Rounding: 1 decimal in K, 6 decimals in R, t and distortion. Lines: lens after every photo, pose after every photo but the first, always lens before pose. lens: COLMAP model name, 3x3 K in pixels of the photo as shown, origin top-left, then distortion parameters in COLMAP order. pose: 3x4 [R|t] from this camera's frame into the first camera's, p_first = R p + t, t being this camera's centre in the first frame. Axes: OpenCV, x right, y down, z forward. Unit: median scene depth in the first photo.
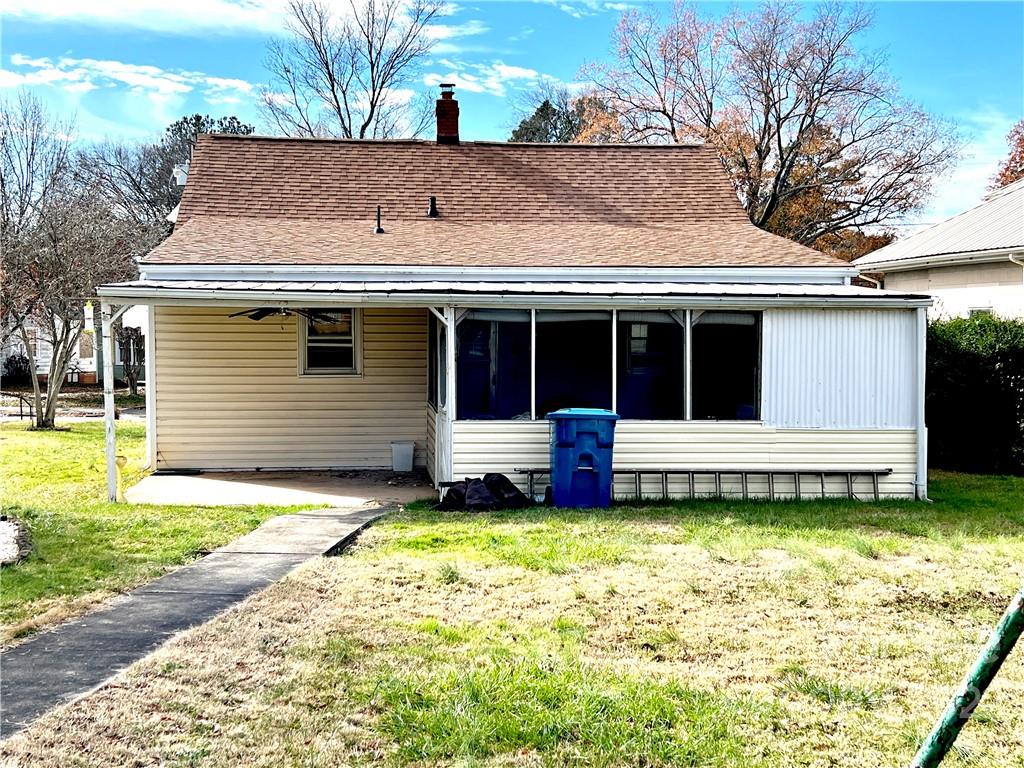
lens RADIAL K [[1220.4, 0, 512.2], [0, 1220.4, 382.0], [0, 0, 1]] dist [0.140949, 0.000000]
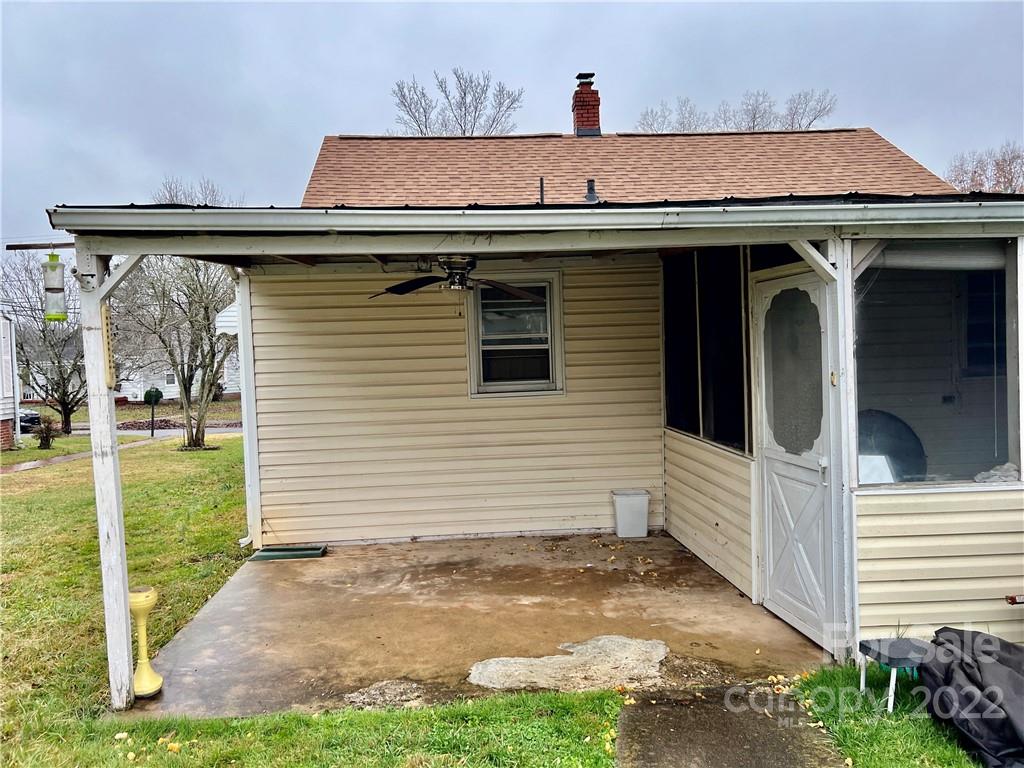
lens RADIAL K [[772.8, 0, 511.0], [0, 772.8, 386.3], [0, 0, 1]] dist [0.049916, -0.008047]
pose [[0.998803, -0.032342, -0.036691, -0.158037], [0.032283, 0.999476, -0.002197, -0.009521], [0.036743, 0.001010, 0.999324, 0.677337]]
